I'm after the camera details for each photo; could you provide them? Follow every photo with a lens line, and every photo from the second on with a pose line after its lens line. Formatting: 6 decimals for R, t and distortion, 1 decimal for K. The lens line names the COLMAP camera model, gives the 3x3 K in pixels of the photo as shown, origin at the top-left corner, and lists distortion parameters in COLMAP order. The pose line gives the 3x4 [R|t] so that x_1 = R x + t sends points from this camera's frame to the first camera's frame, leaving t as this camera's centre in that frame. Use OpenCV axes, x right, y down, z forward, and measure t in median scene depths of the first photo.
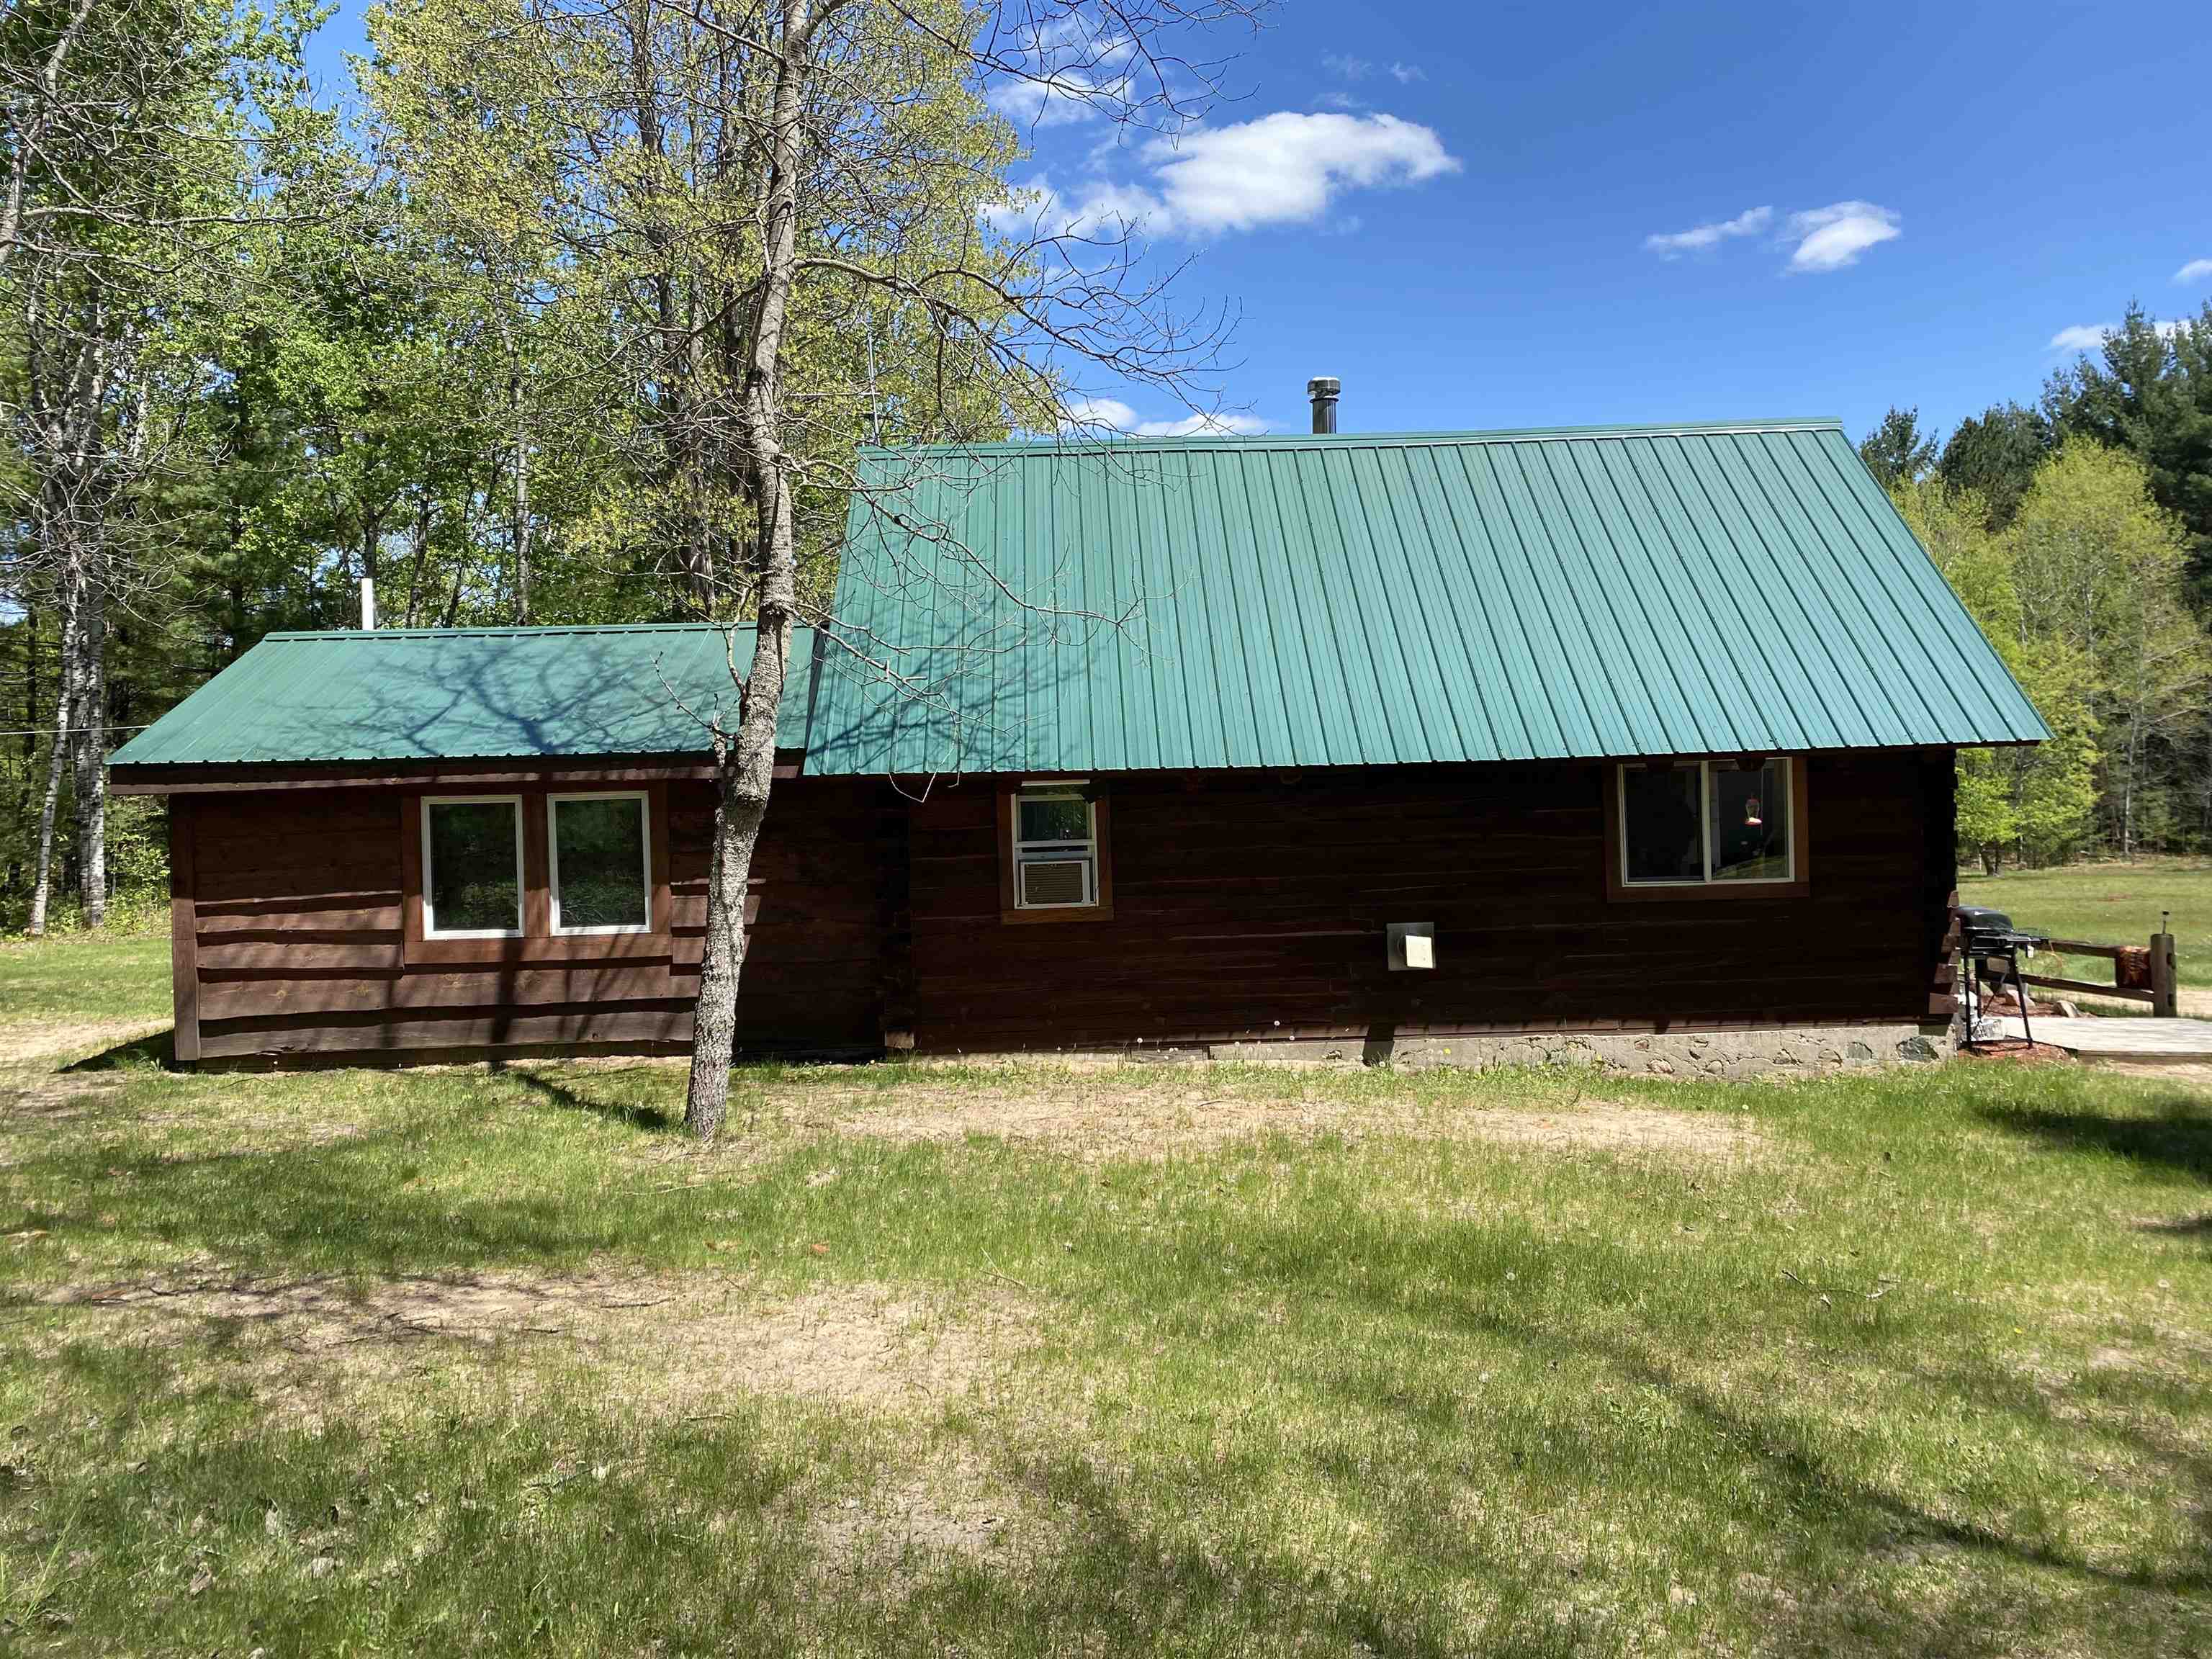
lens RADIAL K [[1766.1, 0, 1106.0], [0, 1766.1, 829.5], [0, 0, 1]] dist [0.064179, -0.053404]
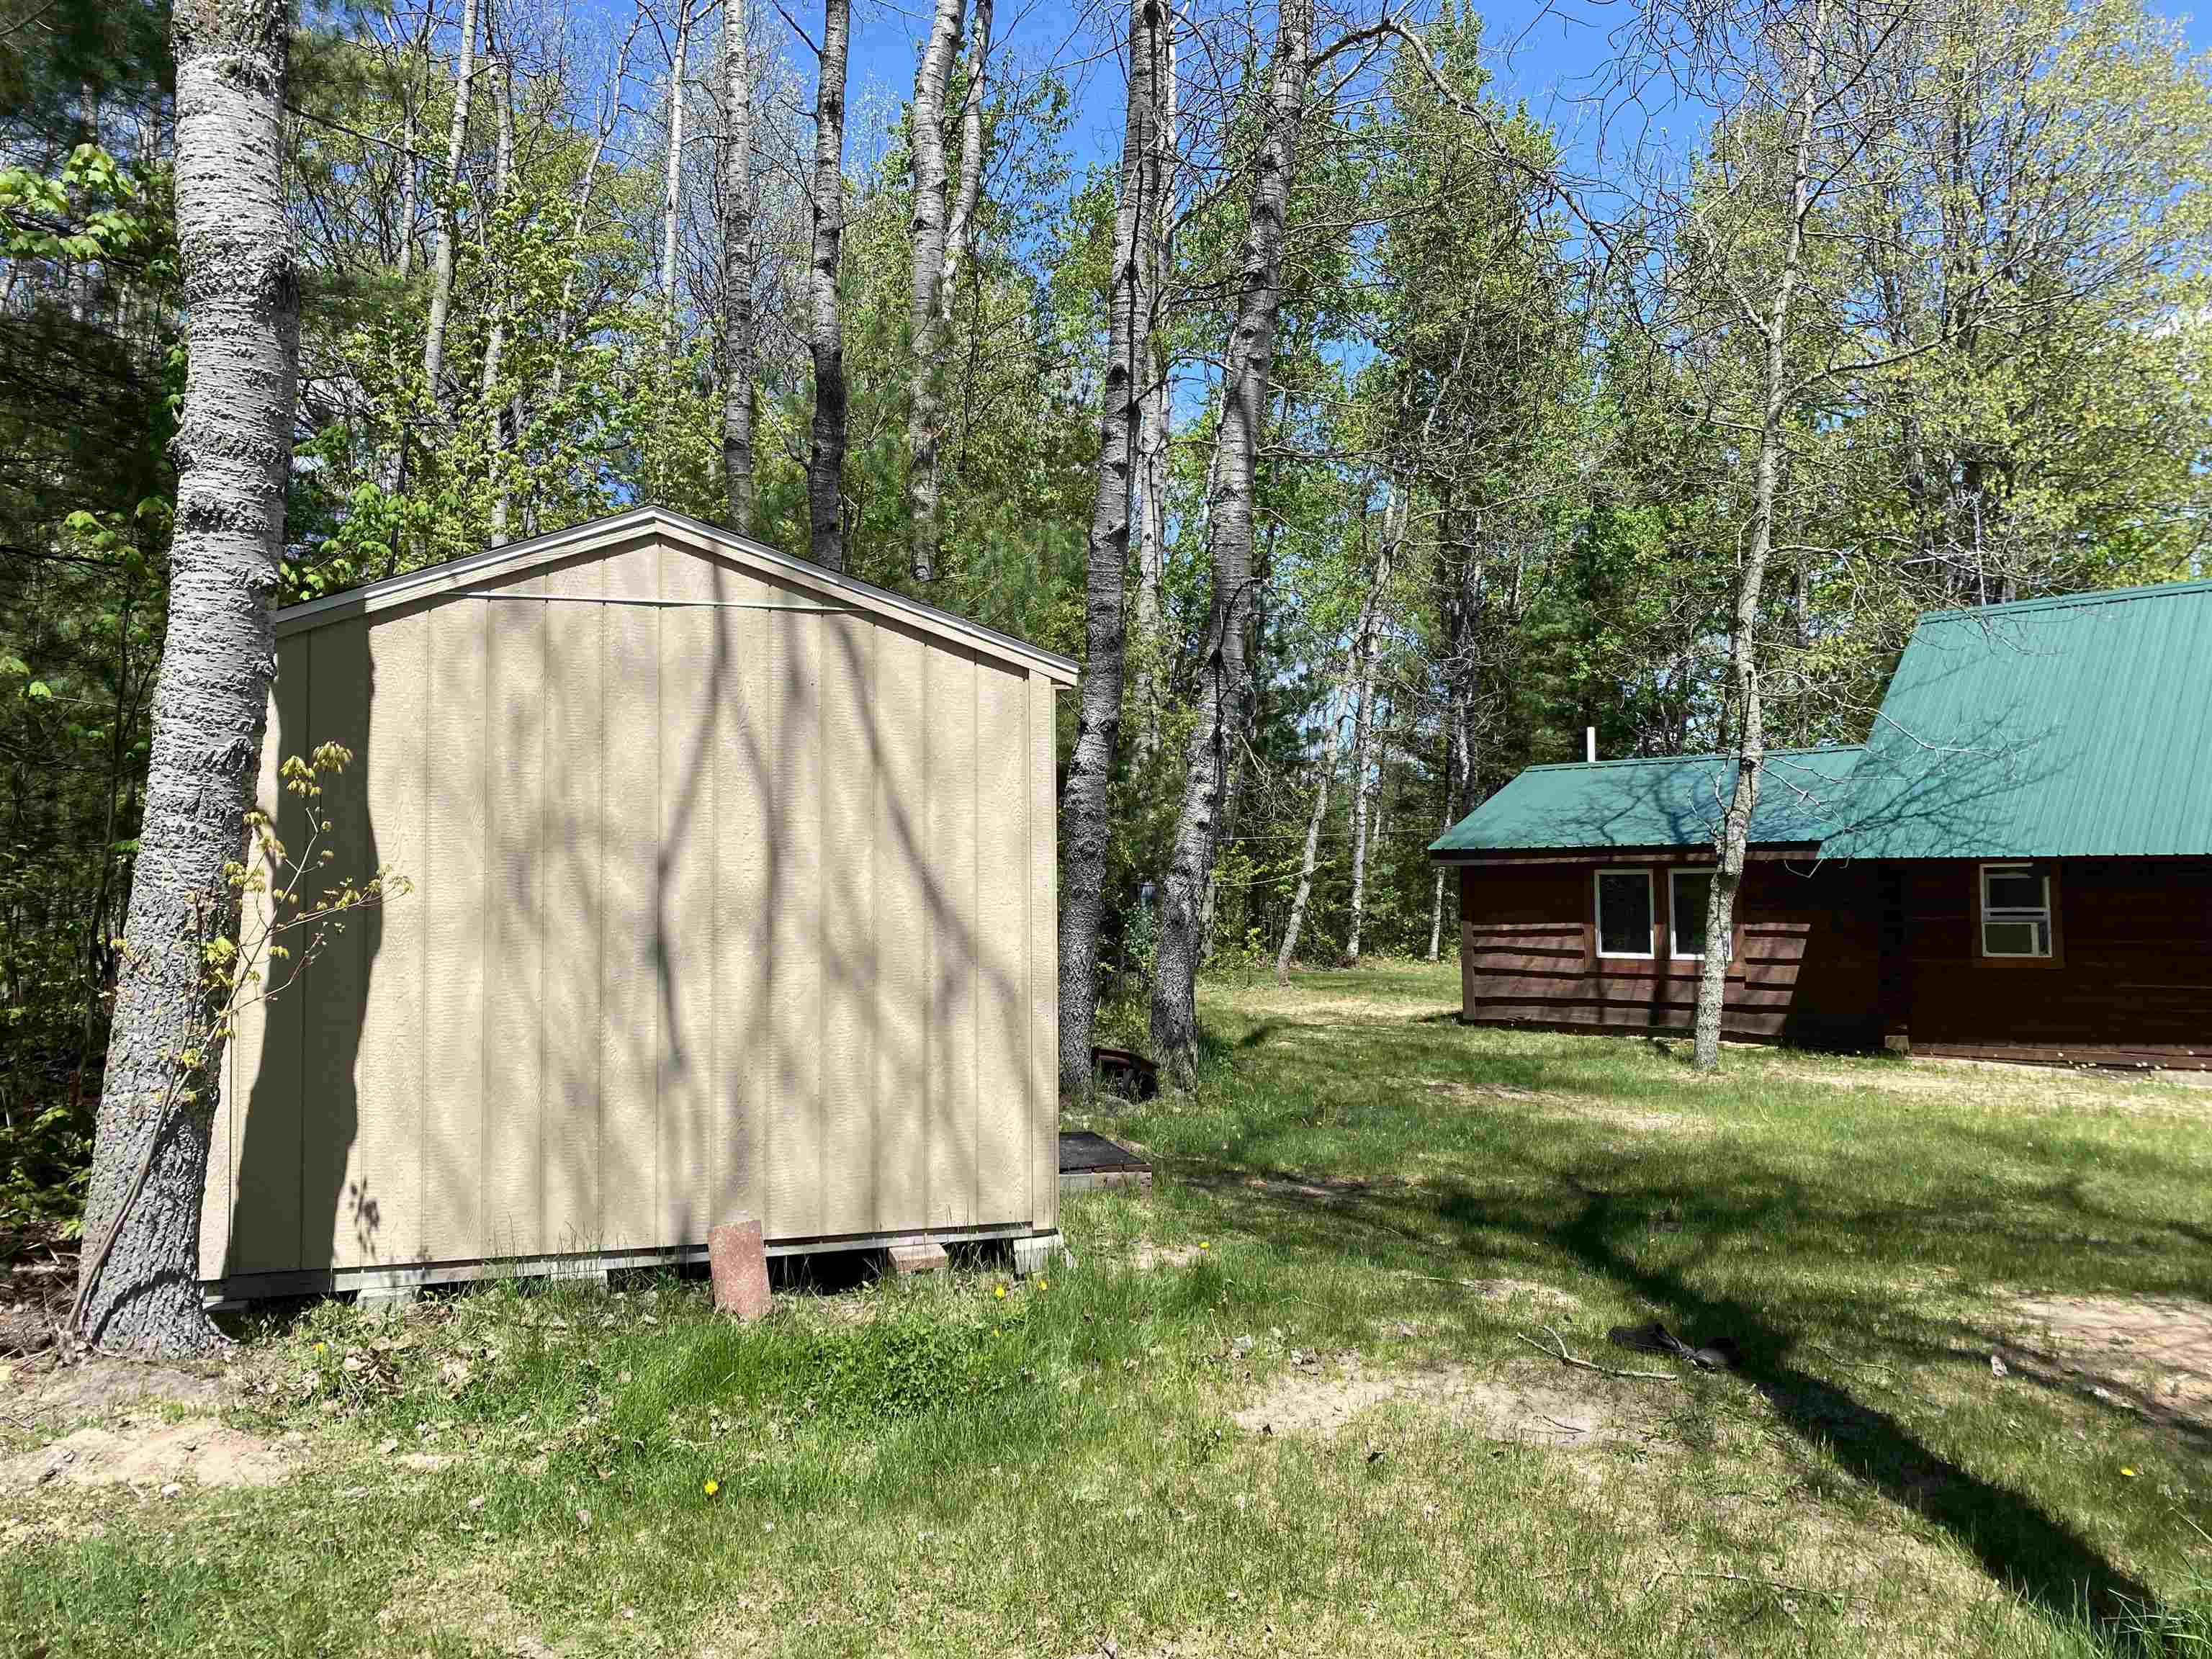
lens RADIAL K [[1766.1, 0, 1106.0], [0, 1766.1, 829.5], [0, 0, 1]] dist [0.064179, -0.053404]
pose [[0.716780, -0.004711, -0.697284, 0.431770], [-0.003839, 0.999935, -0.010702, -0.036456], [0.697289, 0.010348, 0.716715, -0.484886]]
